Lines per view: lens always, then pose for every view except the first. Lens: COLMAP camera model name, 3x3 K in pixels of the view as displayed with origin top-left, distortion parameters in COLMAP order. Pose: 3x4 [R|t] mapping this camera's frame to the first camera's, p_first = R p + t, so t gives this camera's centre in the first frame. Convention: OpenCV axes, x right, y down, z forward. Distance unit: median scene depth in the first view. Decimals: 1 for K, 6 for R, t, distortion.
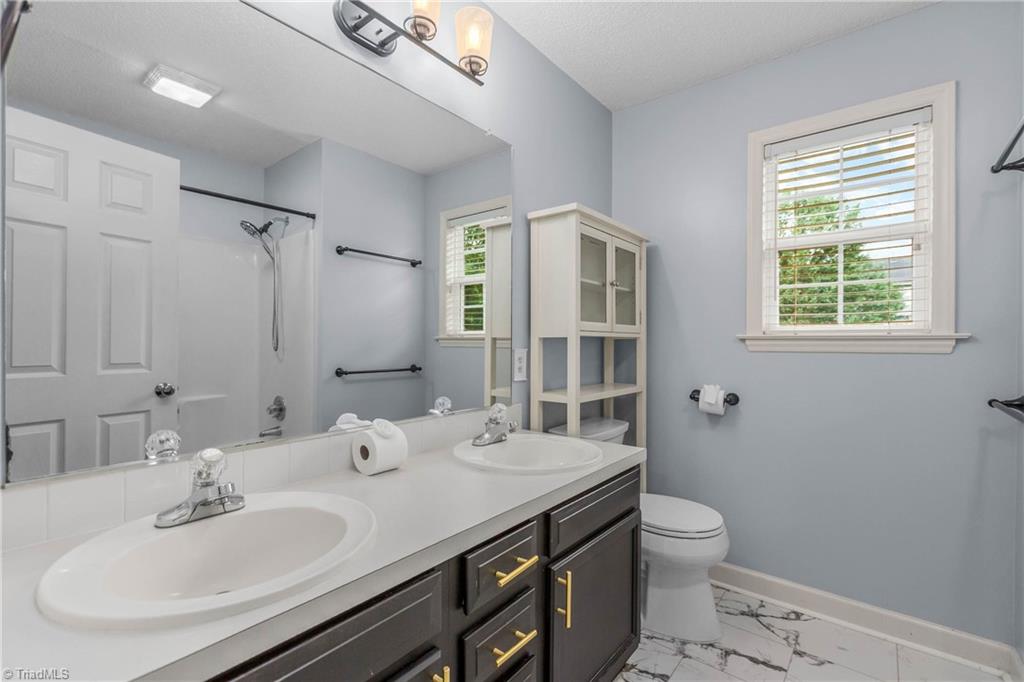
lens RADIAL K [[467.2, 0, 511.7], [0, 467.2, 341.8], [0, 0, 1]] dist [0.001202, -0.000408]
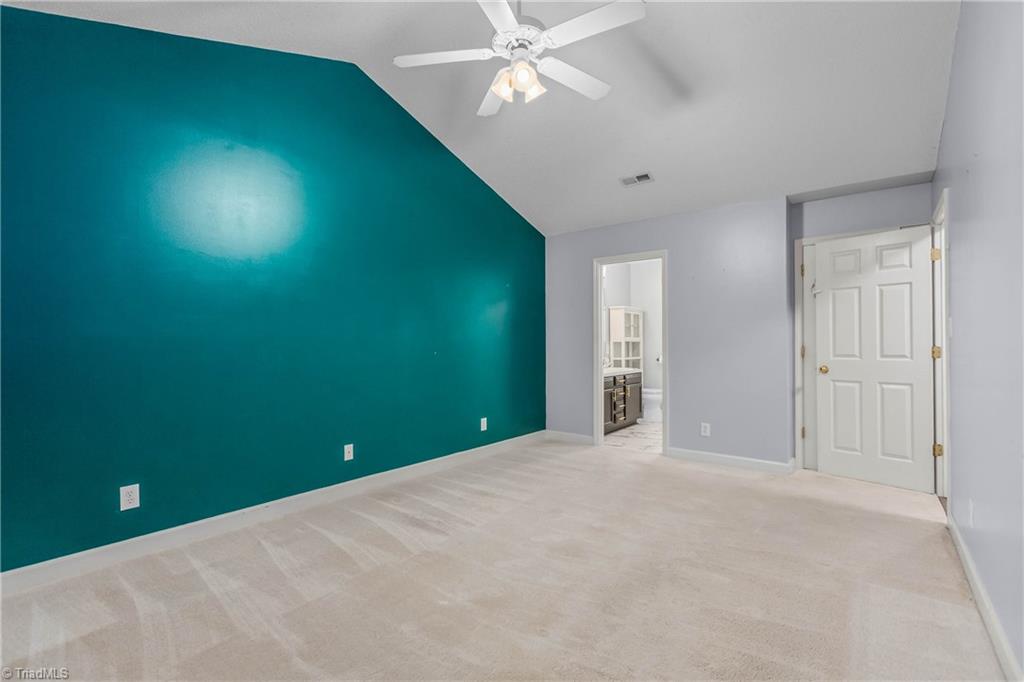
lens RADIAL K [[467.2, 0, 512.2], [0, 467.2, 340.5], [0, 0, 1]] dist [0.001202, -0.000408]
pose [[0.999904, -0.003468, 0.013412, -0.688563], [0.003424, 0.999989, 0.003260, -0.031167], [-0.013423, -0.003214, 0.999905, -2.319211]]
